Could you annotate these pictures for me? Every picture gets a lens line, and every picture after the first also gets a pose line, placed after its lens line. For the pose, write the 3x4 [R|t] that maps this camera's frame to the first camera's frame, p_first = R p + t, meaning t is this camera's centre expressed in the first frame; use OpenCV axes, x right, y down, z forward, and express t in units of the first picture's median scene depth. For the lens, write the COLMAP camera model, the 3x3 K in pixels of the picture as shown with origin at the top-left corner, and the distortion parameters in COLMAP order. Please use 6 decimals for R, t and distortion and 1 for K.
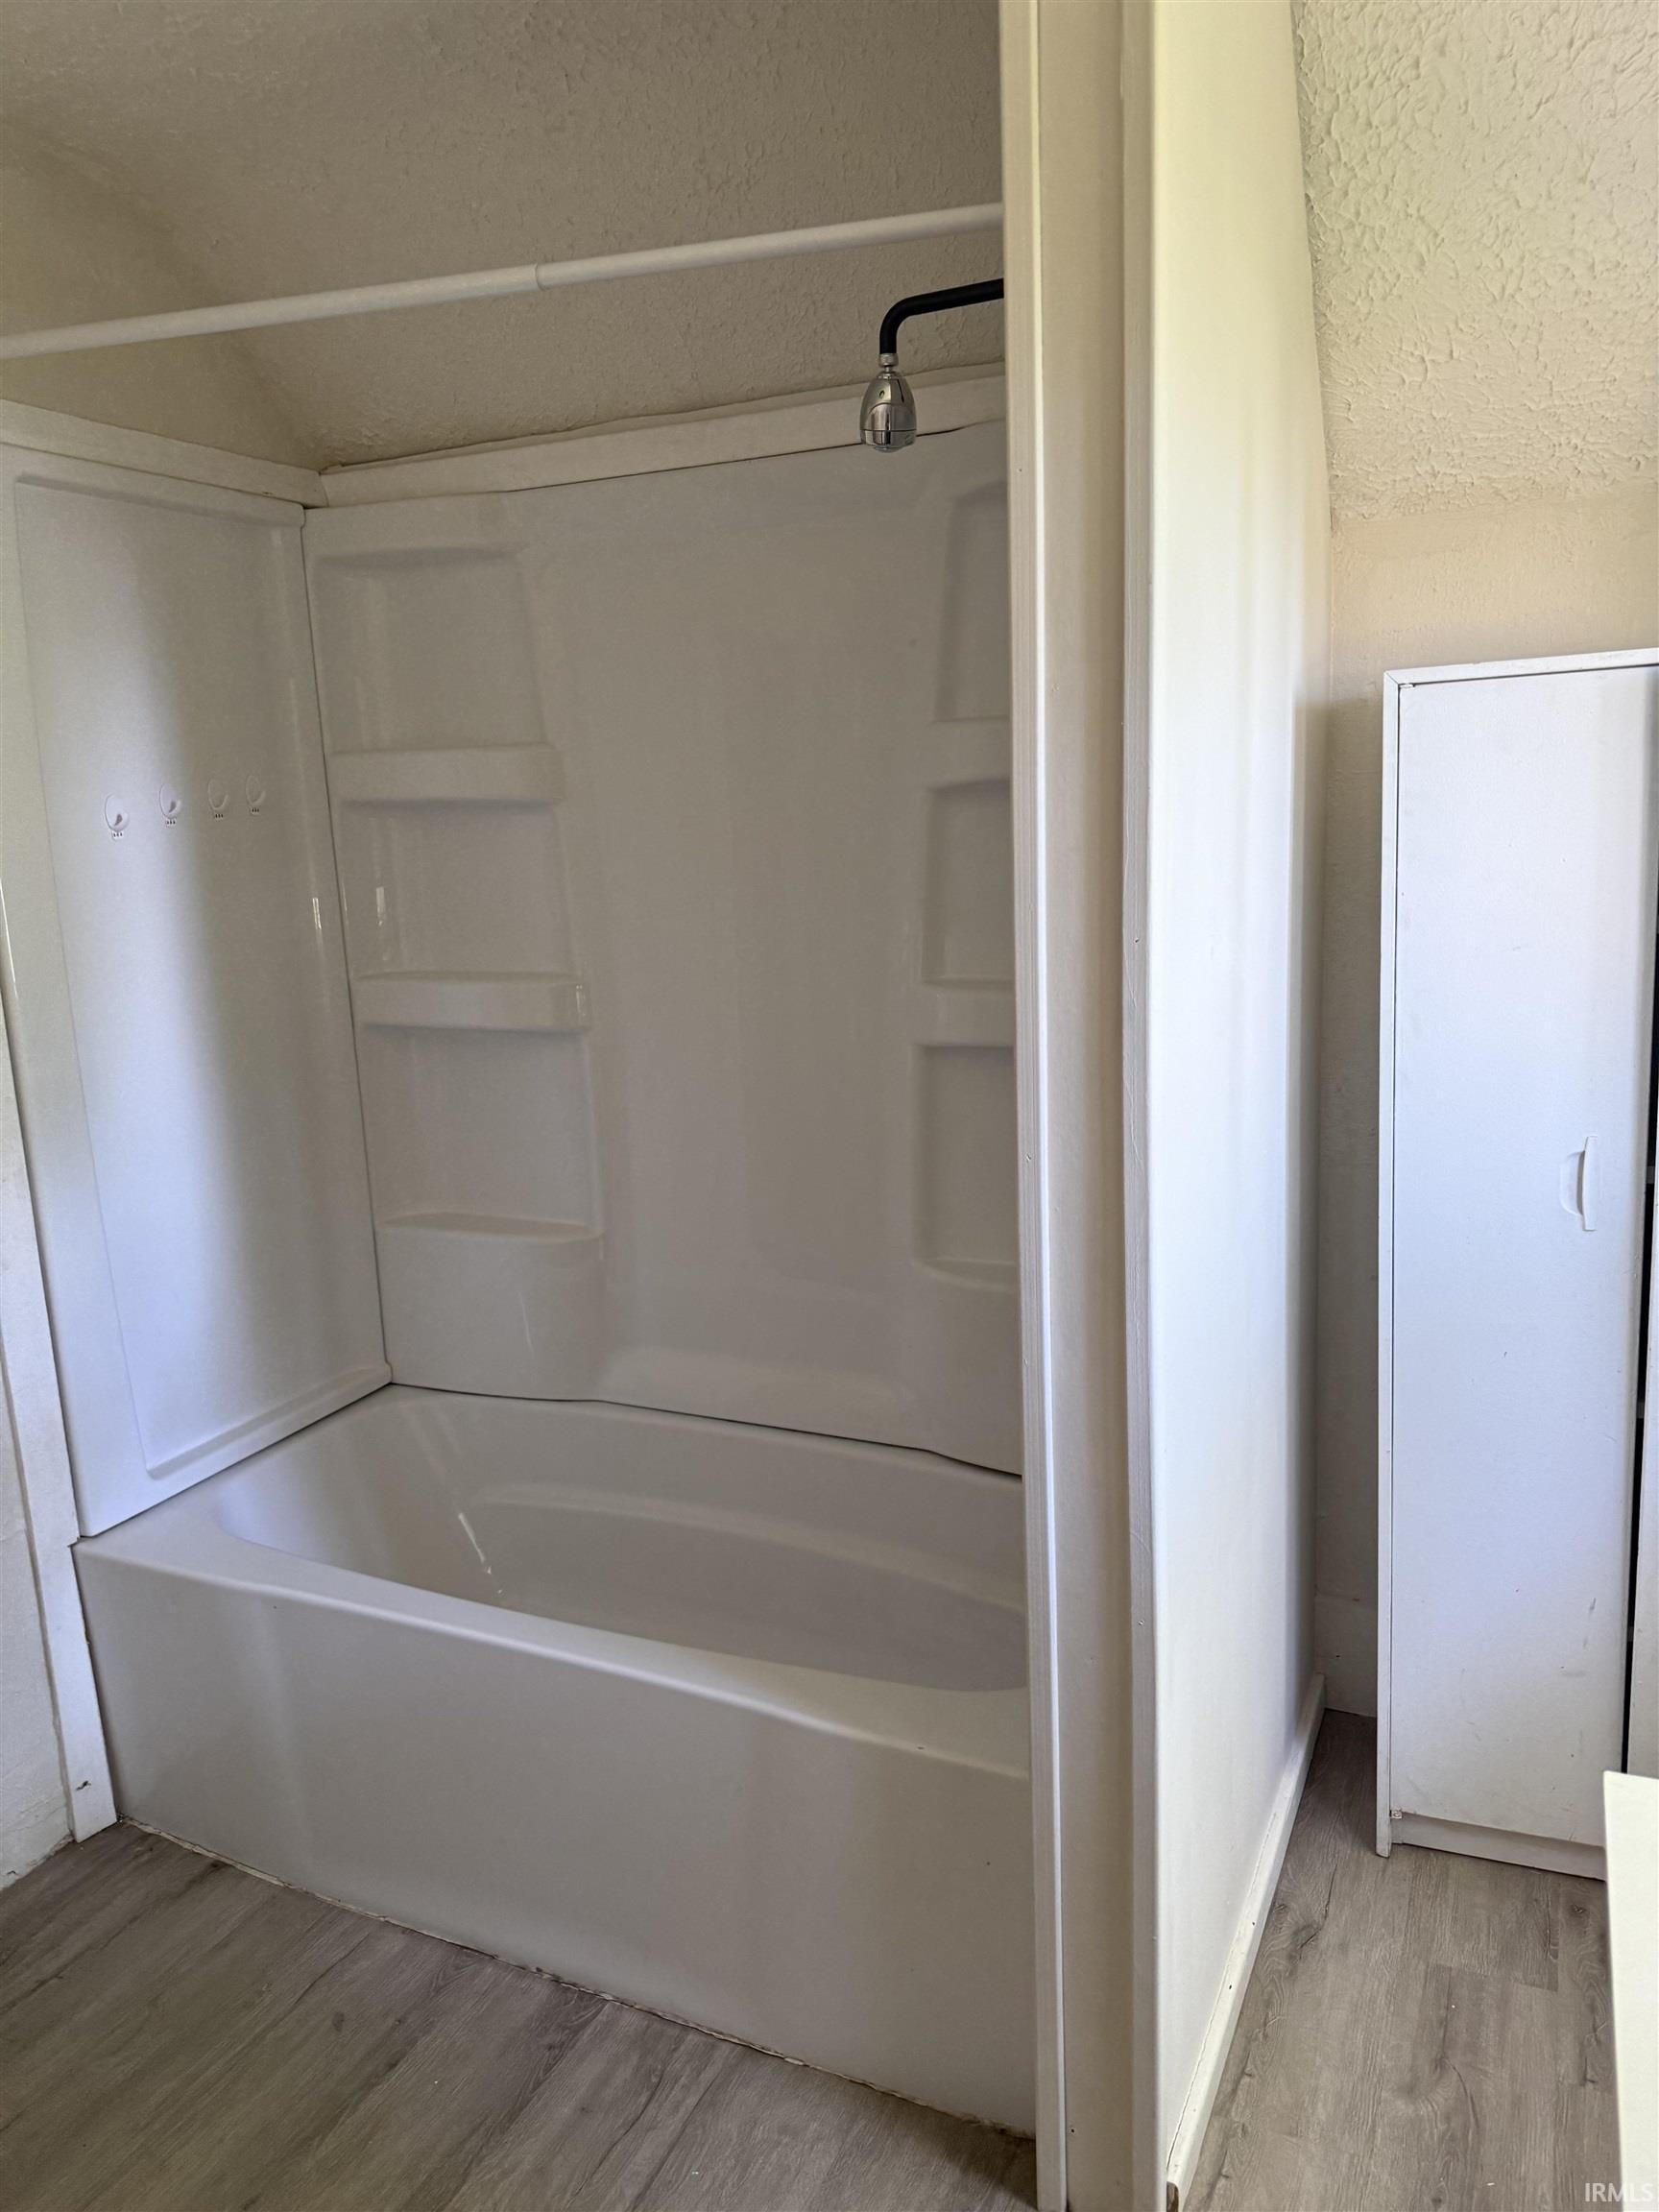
lens RADIAL K [[1555.4, 0, 836.9], [0, 1555.4, 1105.5], [0, 0, 1]] dist [0.047461, -0.061508]
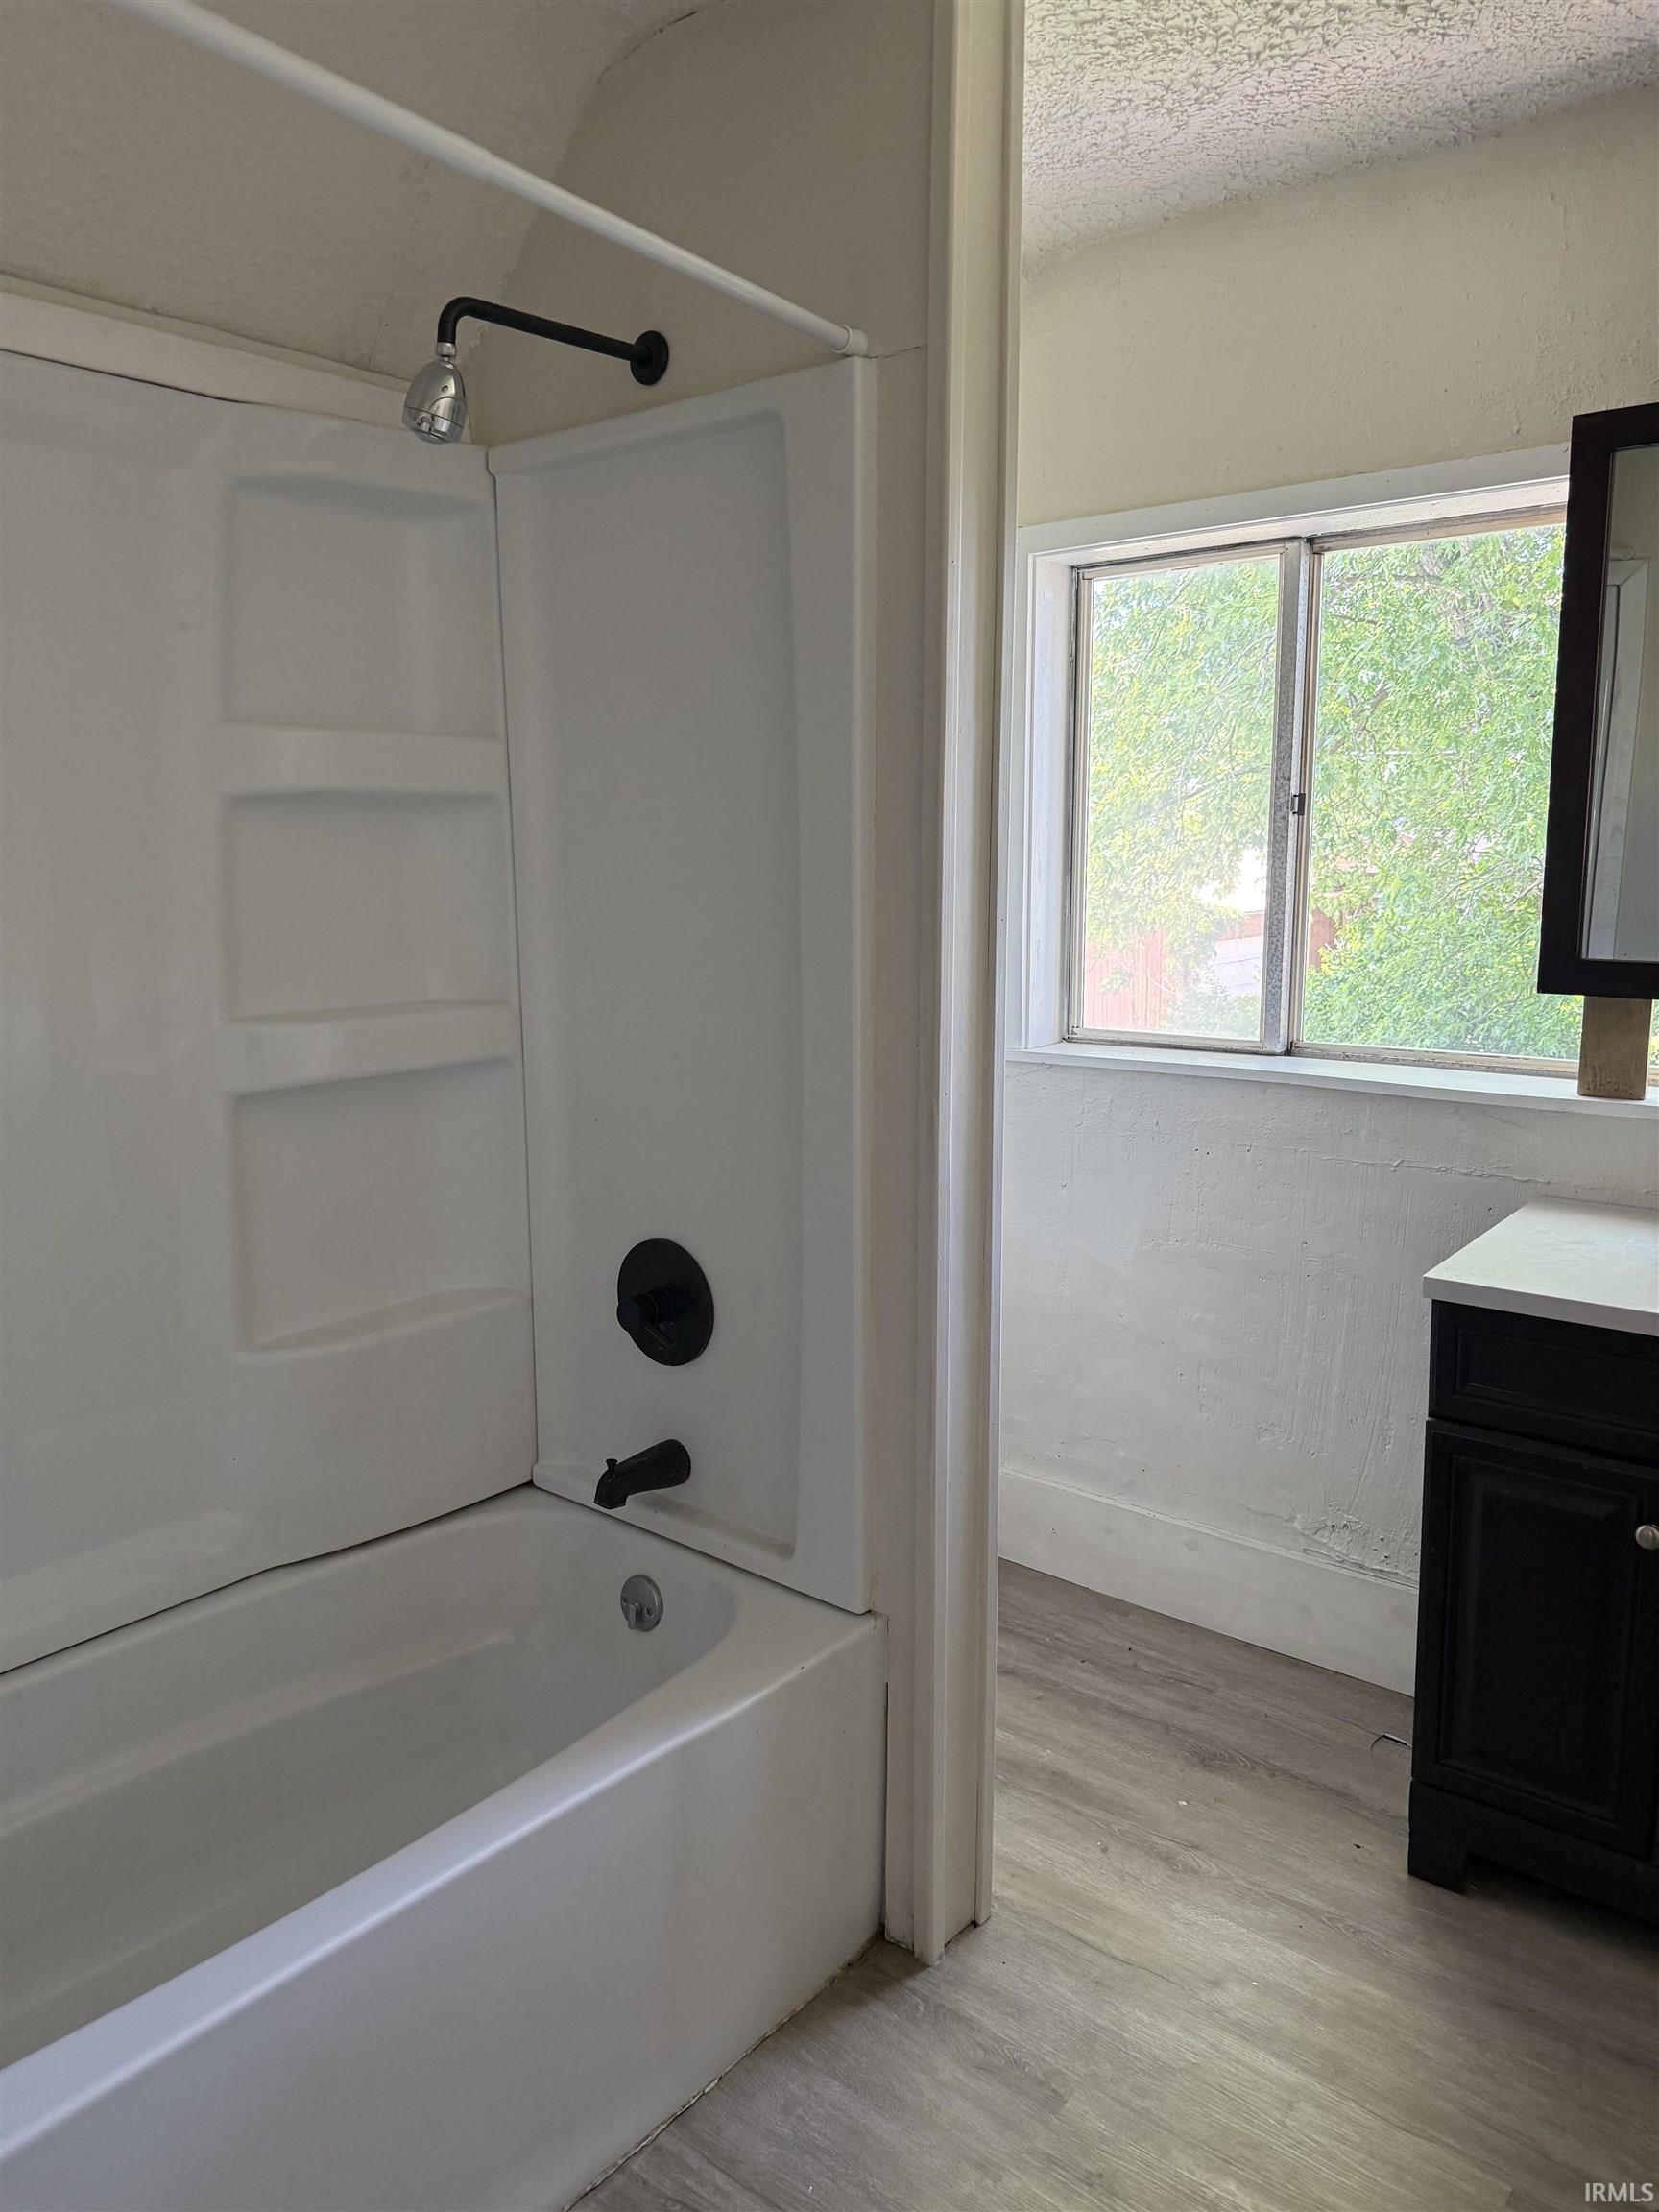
lens RADIAL K [[1555.4, 0, 842.4], [0, 1555.4, 1098.5], [0, 0, 1]] dist [0.047461, -0.061508]
pose [[0.265222, -0.138433, 0.954198, -0.885692], [0.179629, 0.979408, 0.092162, -0.073786], [-0.947307, 0.146958, 0.284627, 0.571003]]
